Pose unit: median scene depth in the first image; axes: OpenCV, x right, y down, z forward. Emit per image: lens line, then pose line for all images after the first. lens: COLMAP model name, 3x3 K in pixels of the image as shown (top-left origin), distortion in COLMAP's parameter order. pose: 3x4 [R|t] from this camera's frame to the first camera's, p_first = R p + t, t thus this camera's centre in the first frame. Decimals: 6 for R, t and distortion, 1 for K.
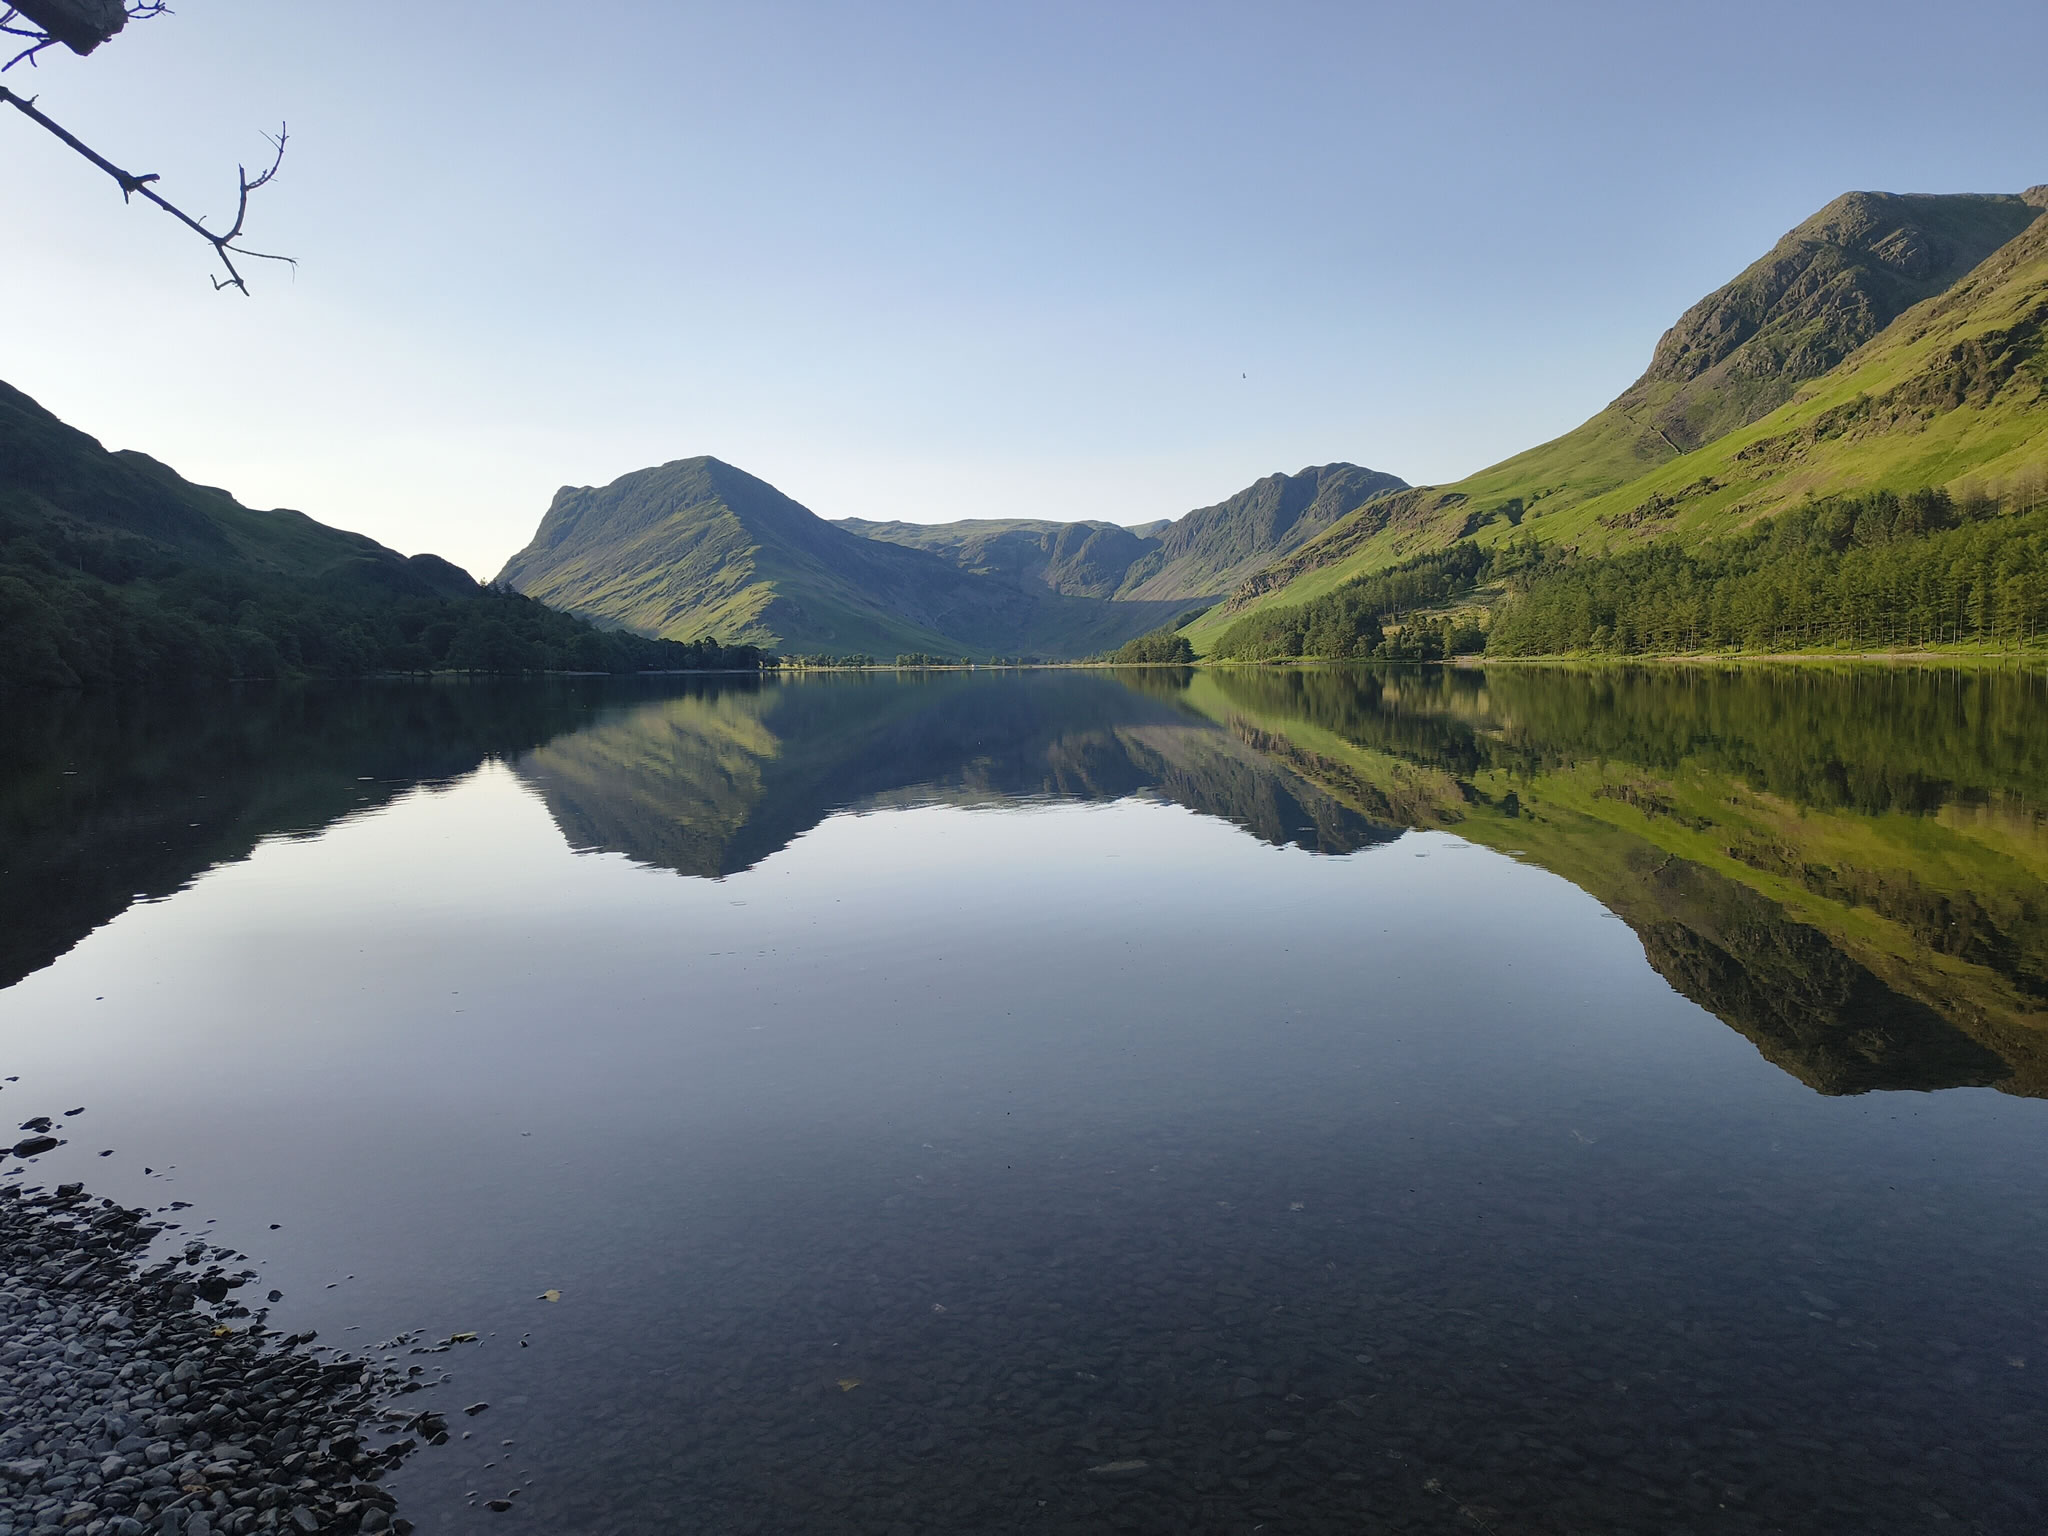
lens RADIAL K [[1439.5, 0, 1056.4], [0, 1439.5, 771.4], [0, 0, 1]] dist [0.067567, -0.075743]
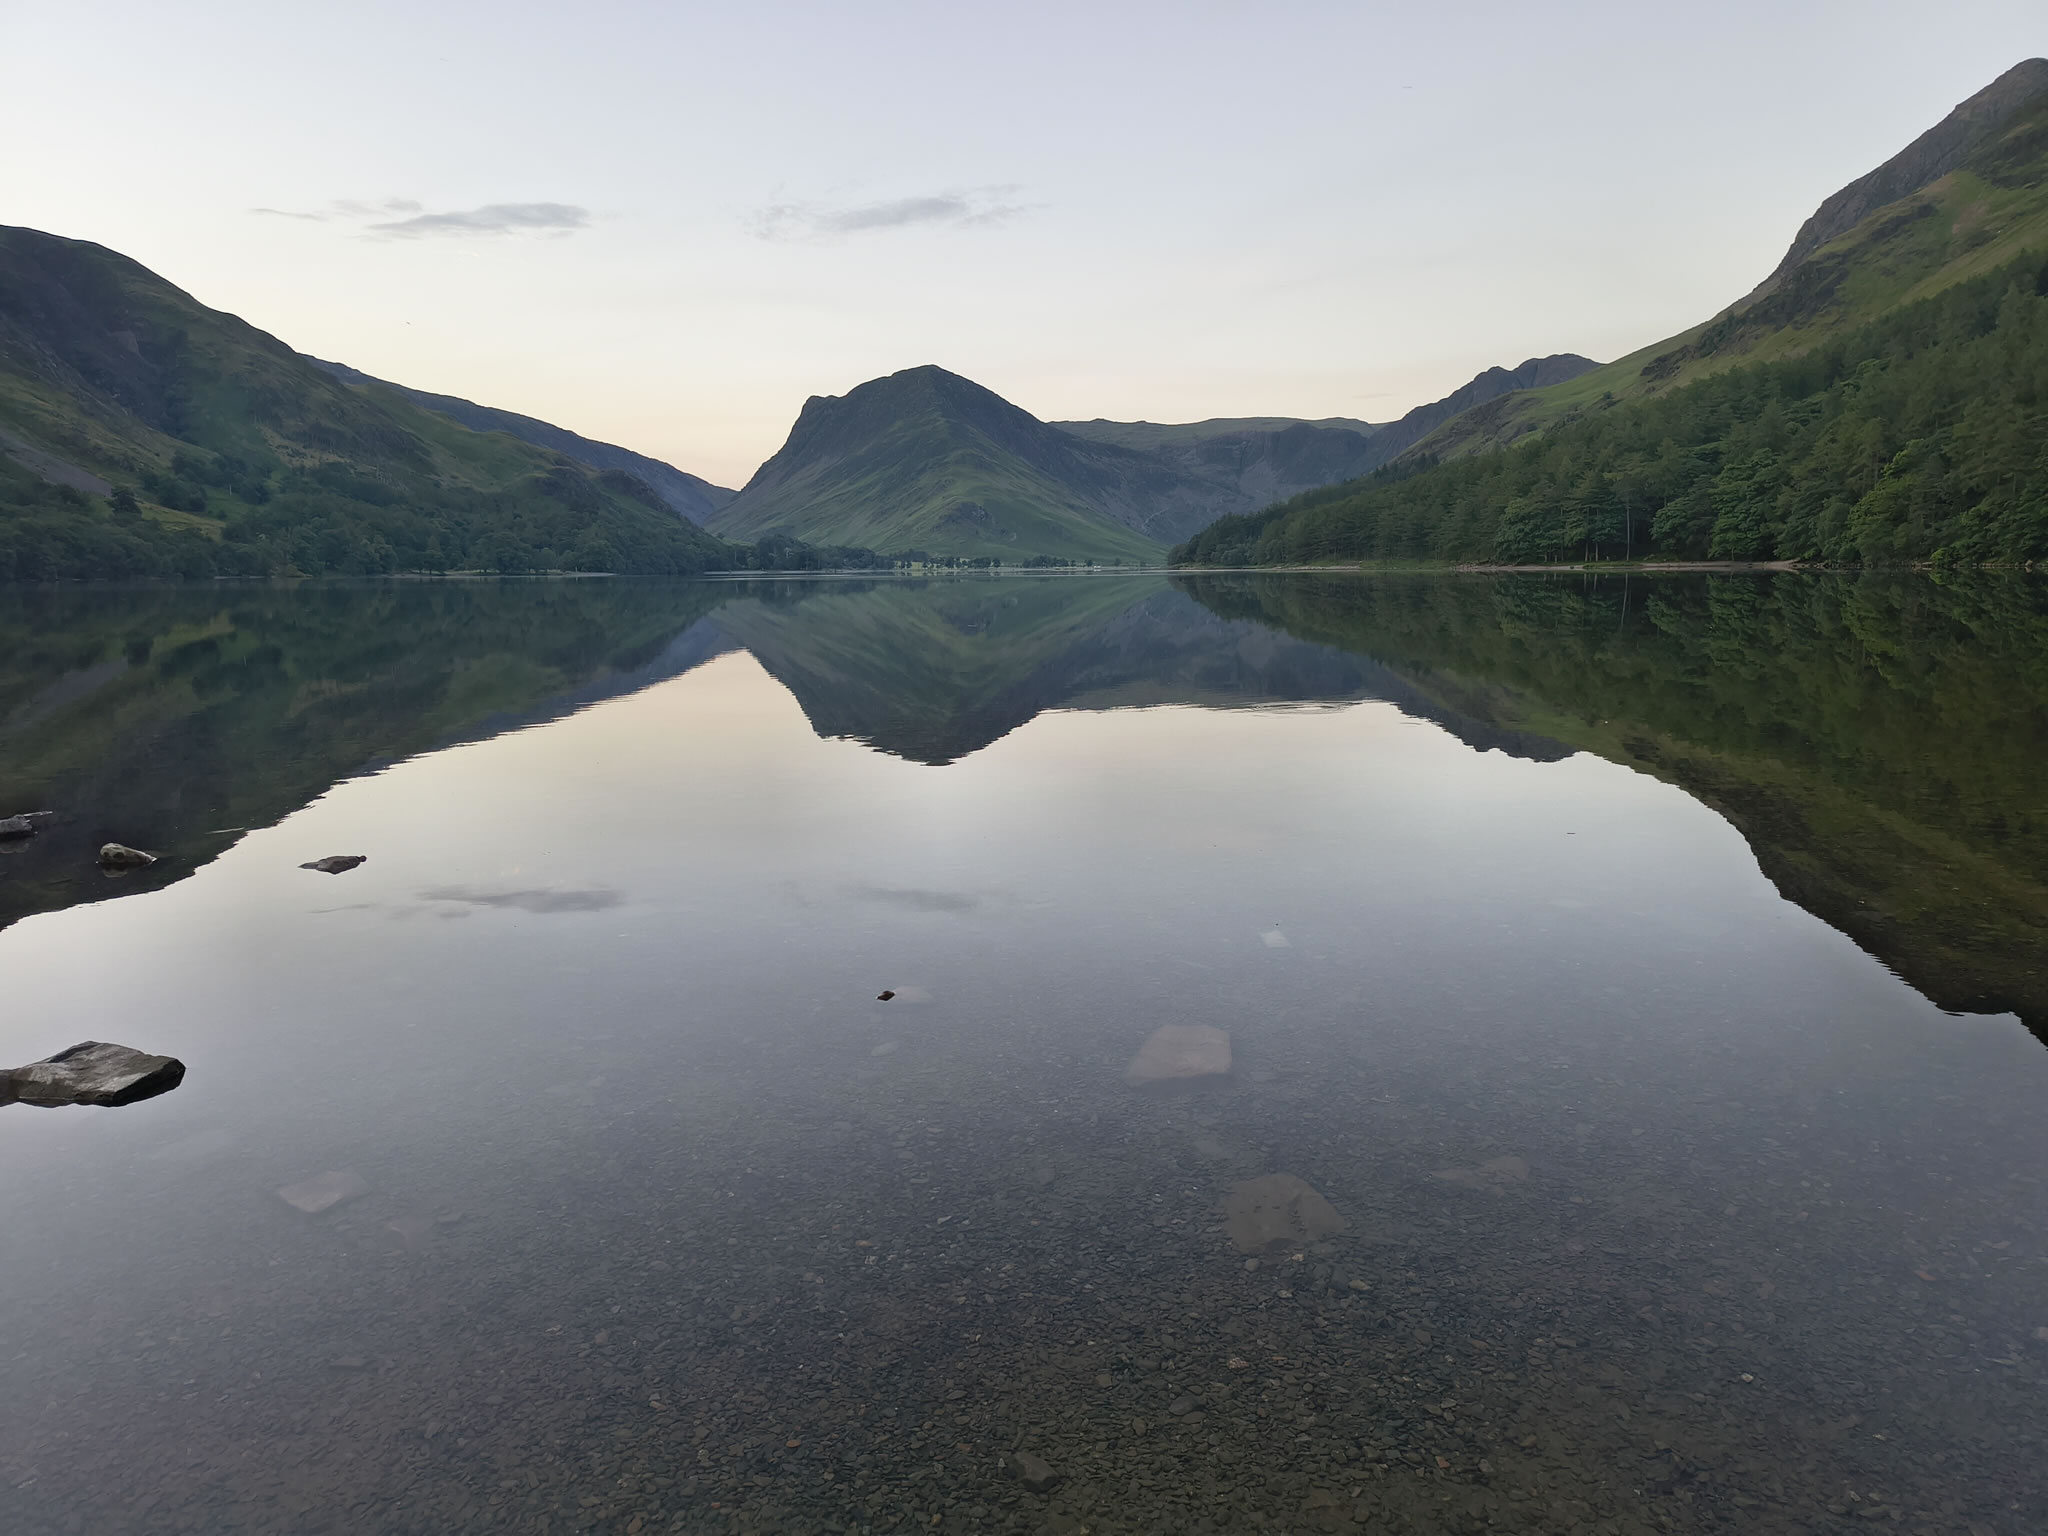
lens RADIAL K [[1439.5, 0, 1056.4], [0, 1439.5, 771.4], [0, 0, 1]] dist [0.067567, -0.075743]
pose [[0.981322, 0.031145, -0.189832, 0.057428], [-0.018013, 0.997348, 0.070514, 0.001764], [0.191525, -0.065777, 0.979281, -0.033571]]
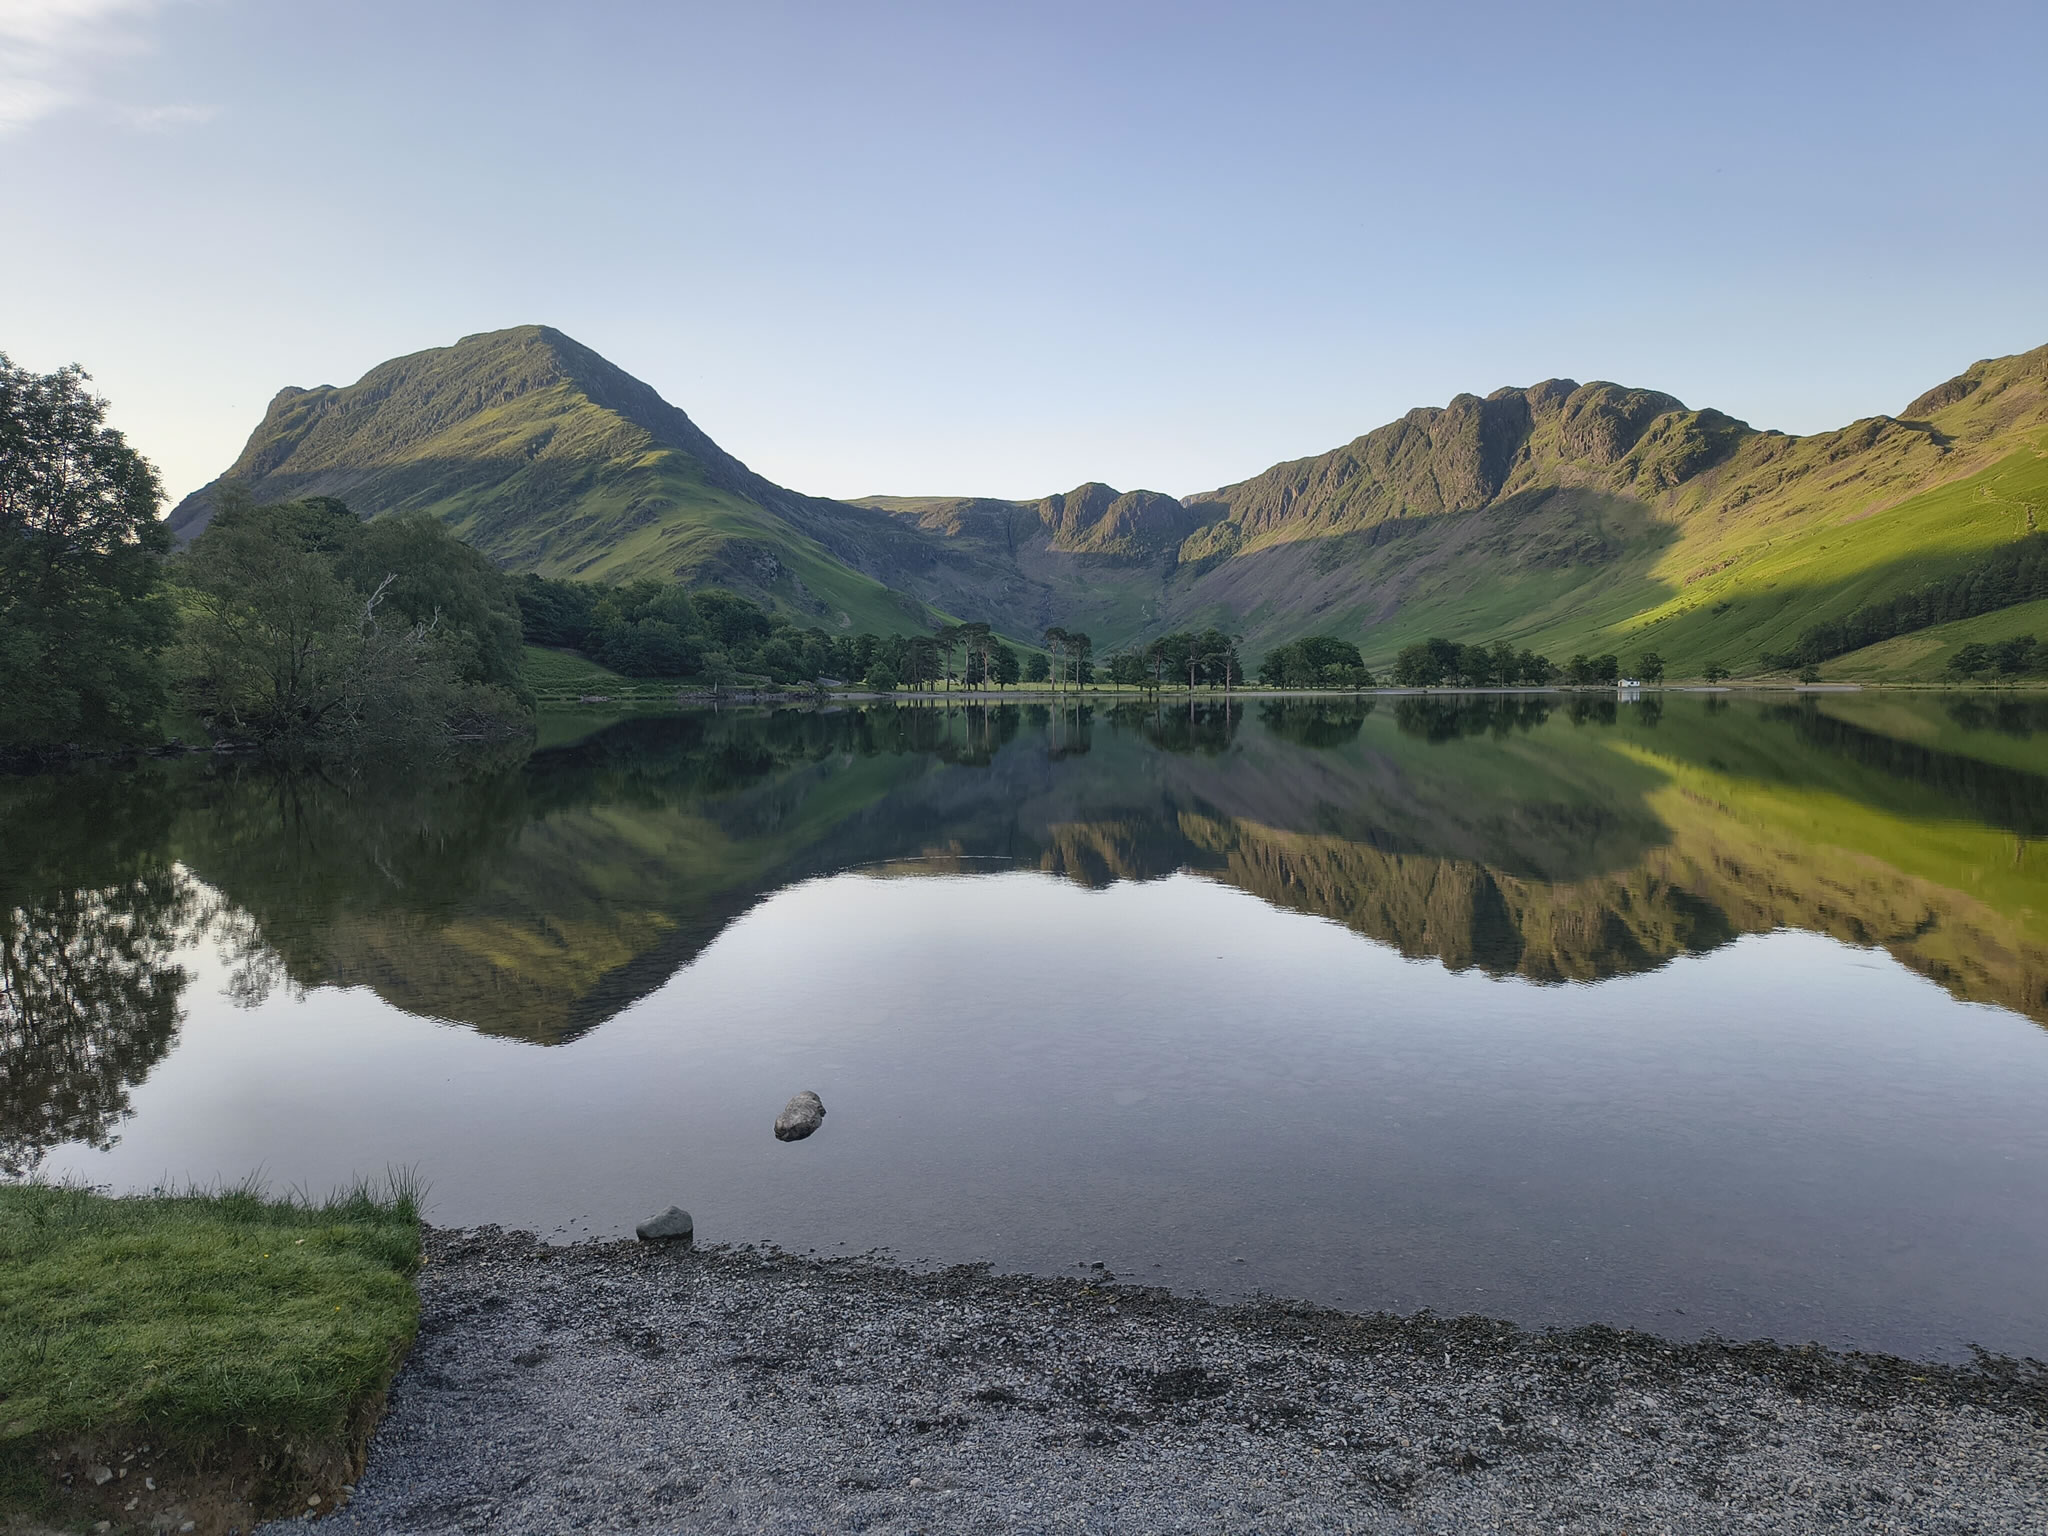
lens RADIAL K [[1578.7, 0, 1120.8], [0, 1578.7, 776.2], [0, 0, 1]] dist [0.101772, -0.109357]
pose [[0.990518, 0.003724, 0.137332, -0.096703], [-0.001113, 0.999817, -0.019090, -0.022963], [-0.137378, 0.018756, 0.990341, 0.327708]]
